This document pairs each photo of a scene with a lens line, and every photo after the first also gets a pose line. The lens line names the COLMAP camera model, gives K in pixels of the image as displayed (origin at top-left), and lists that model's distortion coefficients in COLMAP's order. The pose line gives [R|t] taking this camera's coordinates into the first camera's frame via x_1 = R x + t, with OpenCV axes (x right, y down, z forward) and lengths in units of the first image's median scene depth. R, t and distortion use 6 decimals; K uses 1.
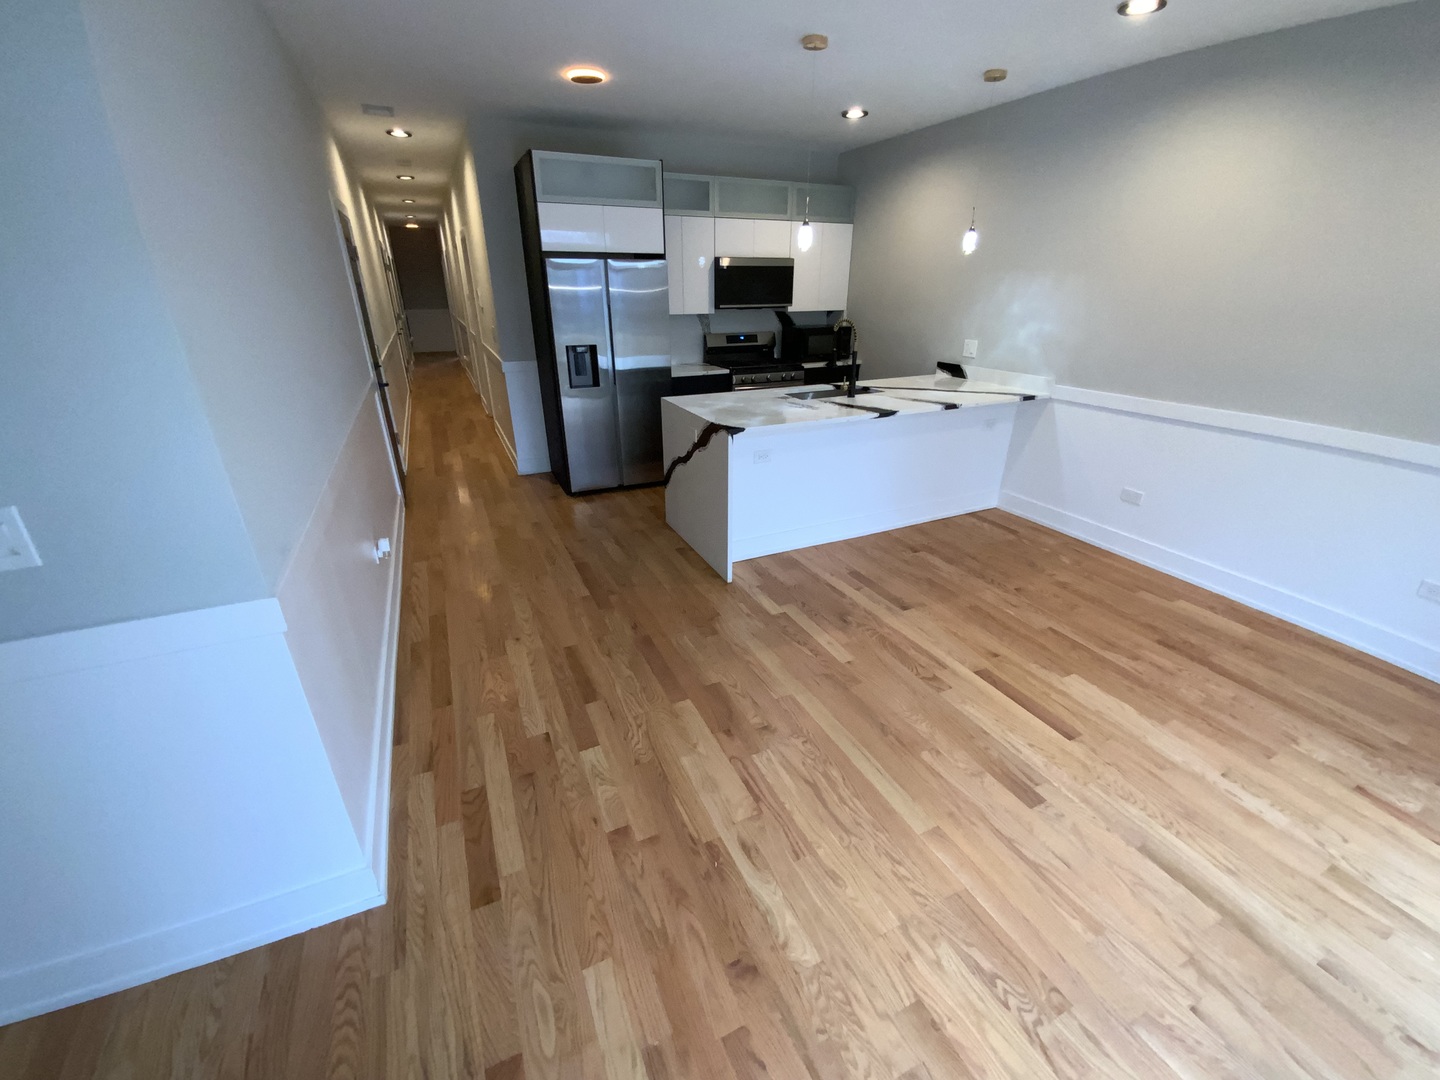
lens RADIAL K [[587.2, 0, 720.0], [0, 587.2, 540.0], [0, 0, 1]] dist [0.029565, -0.020161]
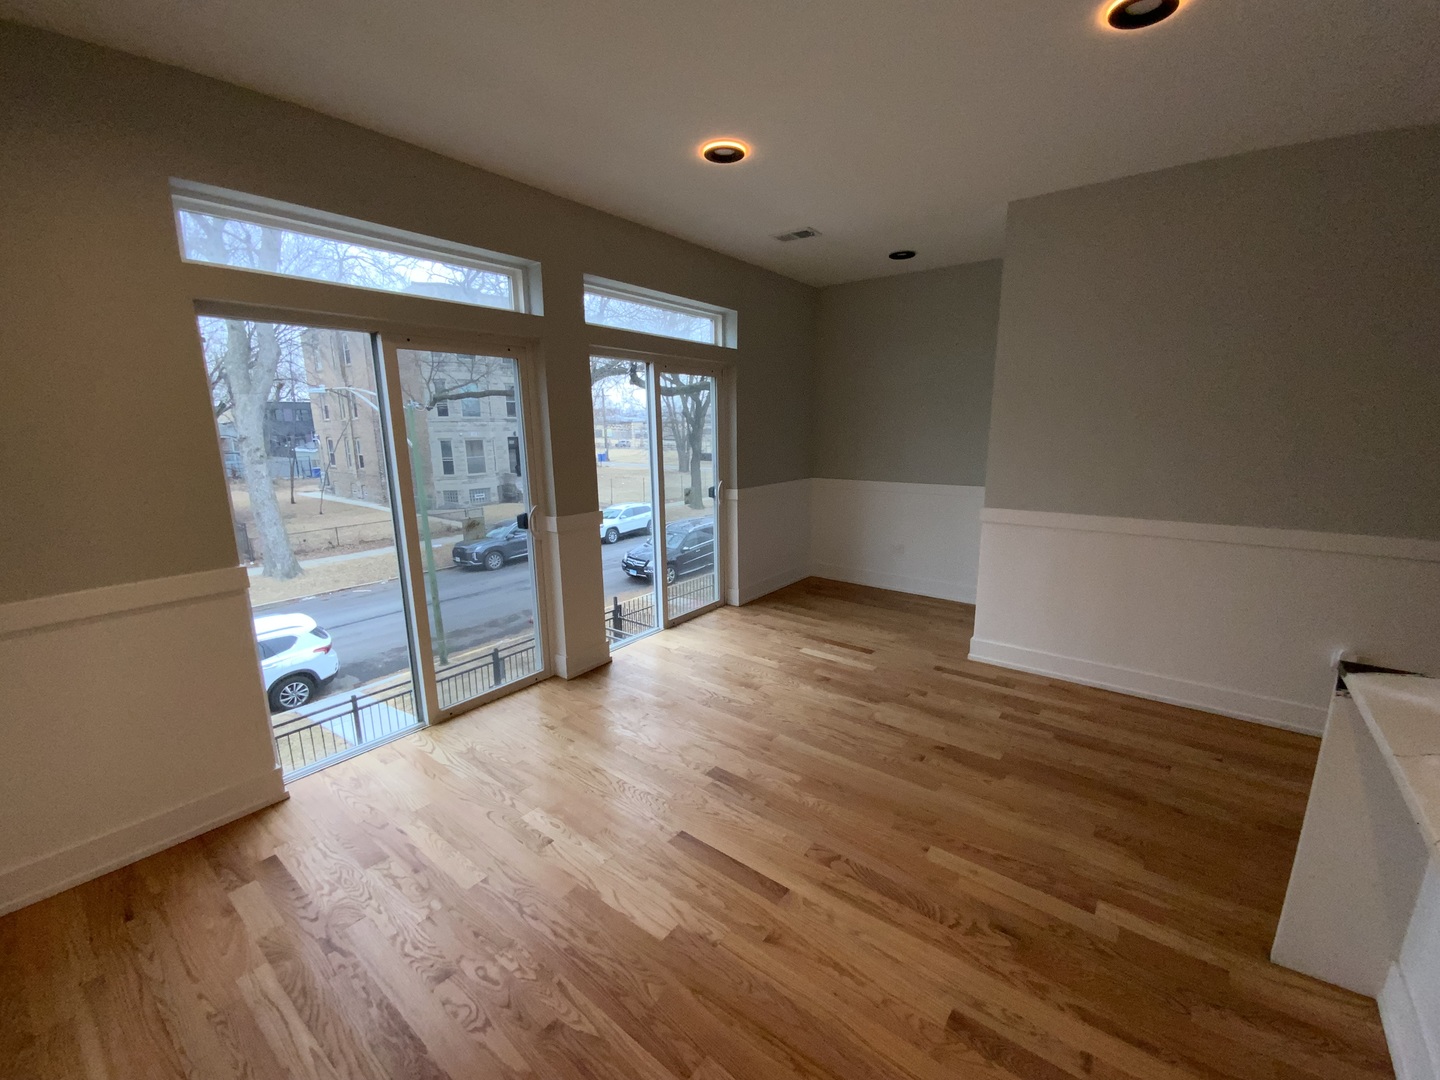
lens RADIAL K [[587.2, 0, 720.0], [0, 587.2, 540.0], [0, 0, 1]] dist [0.029565, -0.020161]
pose [[-0.891486, 0.098107, -0.442298, 0.829553], [-0.175814, 0.824844, 0.537328, -0.542943], [0.417542, 0.556783, -0.718089, 1.316636]]
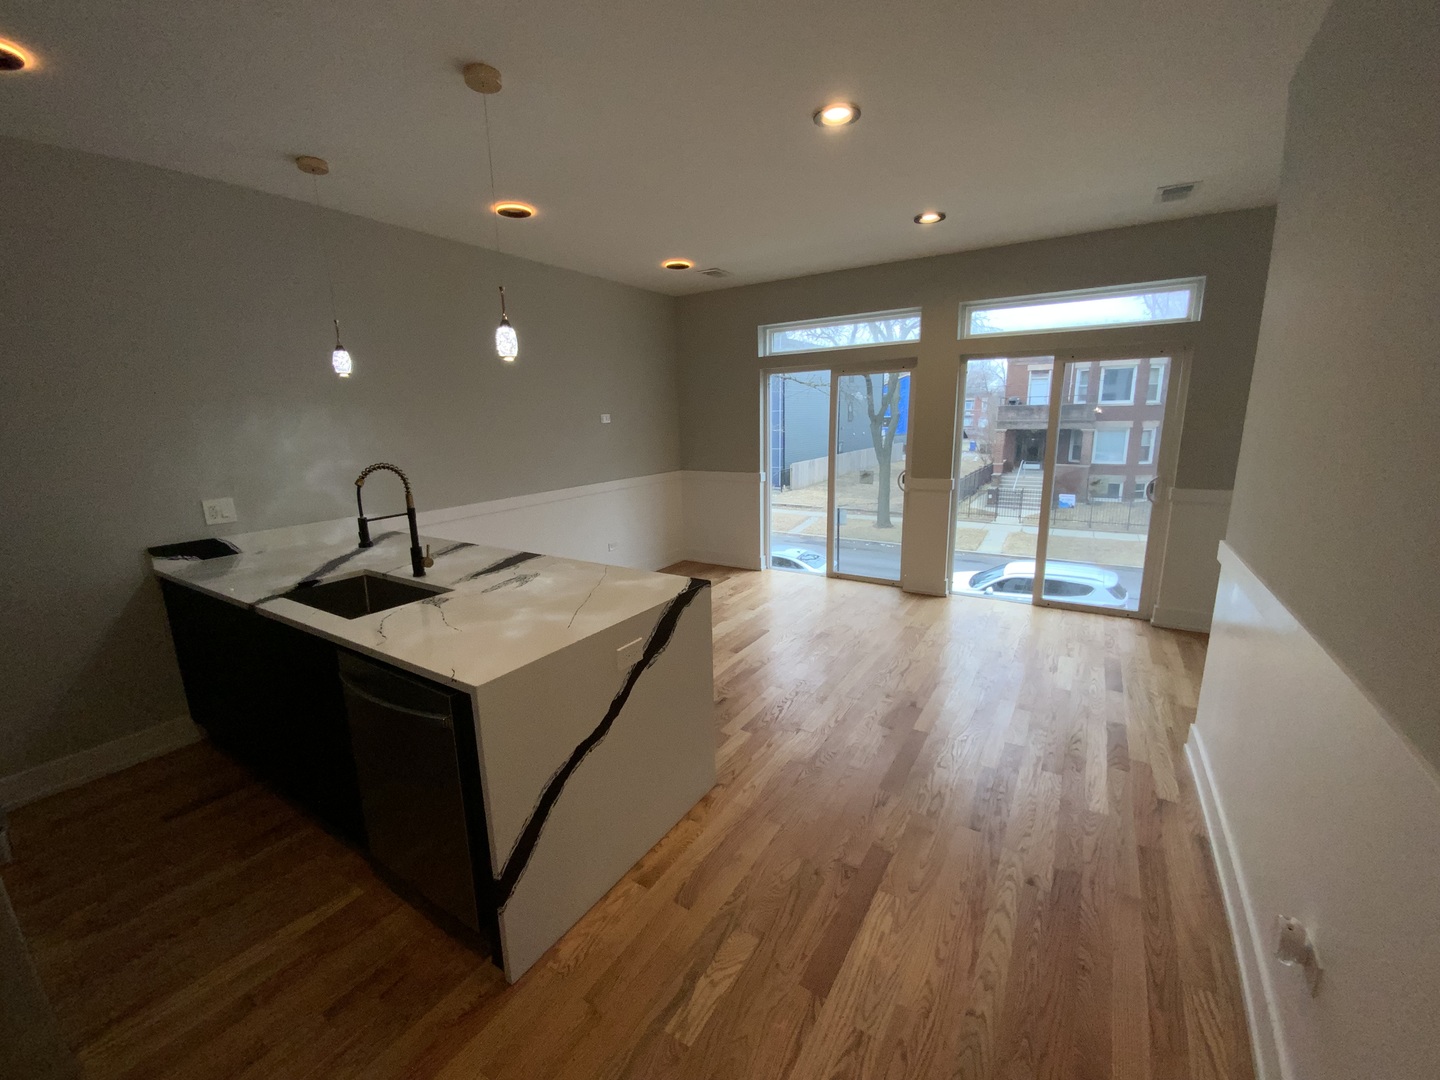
lens RADIAL K [[587.2, 0, 720.0], [0, 587.2, 540.0], [0, 0, 1]] dist [0.029565, -0.020161]
pose [[-0.539487, -0.167667, 0.825131, -0.745260], [0.359998, 0.839953, 0.406053, -0.656036], [-0.761153, 0.516106, -0.392784, 1.536942]]
